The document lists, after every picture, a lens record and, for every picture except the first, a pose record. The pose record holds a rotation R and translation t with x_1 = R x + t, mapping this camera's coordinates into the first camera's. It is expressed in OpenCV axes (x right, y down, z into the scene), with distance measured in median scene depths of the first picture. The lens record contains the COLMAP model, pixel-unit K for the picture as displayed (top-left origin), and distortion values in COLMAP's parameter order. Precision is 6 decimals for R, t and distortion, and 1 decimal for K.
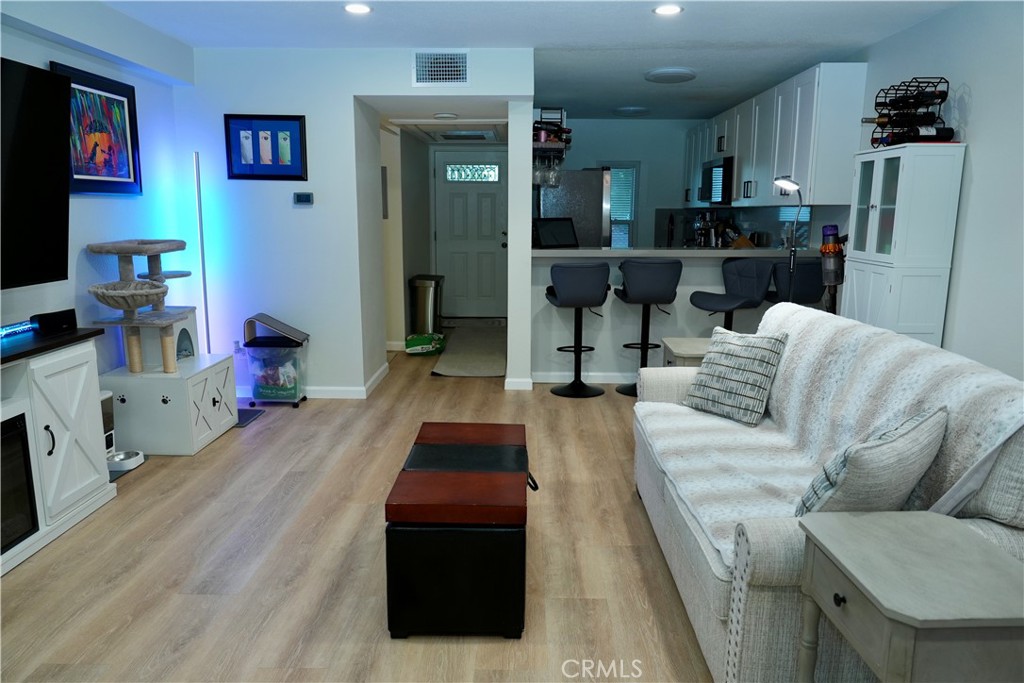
lens RADIAL K [[701.1, 0, 527.0], [0, 701.1, 340.8], [0, 0, 1]] dist [-0.007284, -0.001637]
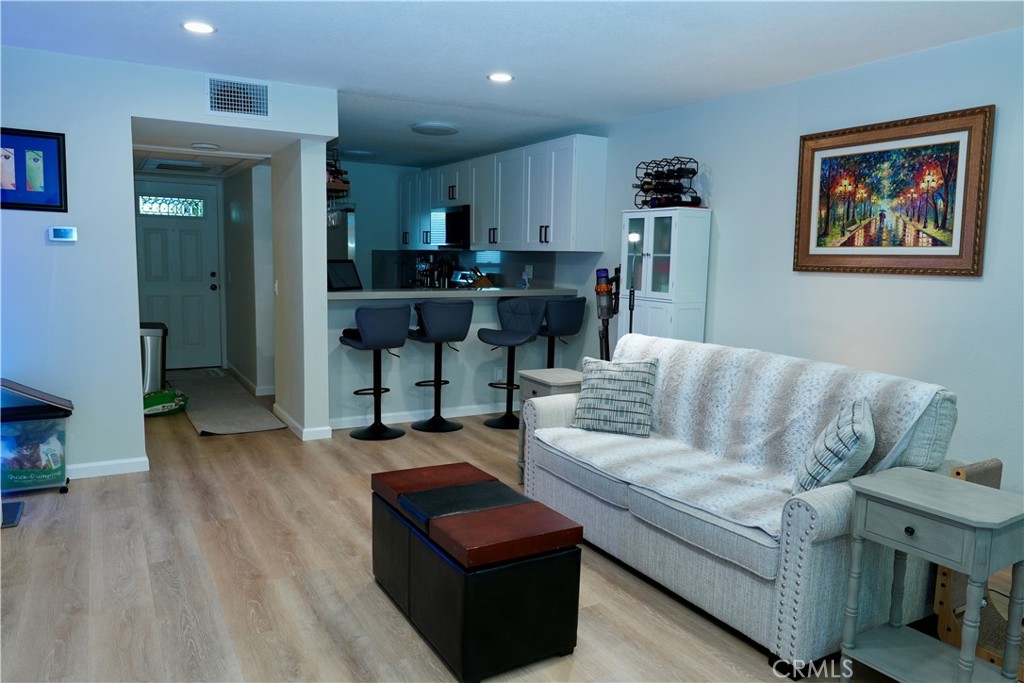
lens RADIAL K [[701.1, 0, 527.0], [0, 701.1, 340.8], [0, 0, 1]] dist [-0.007284, -0.001637]
pose [[0.858143, -0.048165, 0.511146, -0.284777], [0.076225, 0.996508, -0.034070, -0.010427], [-0.507720, 0.068199, 0.858819, 0.037605]]
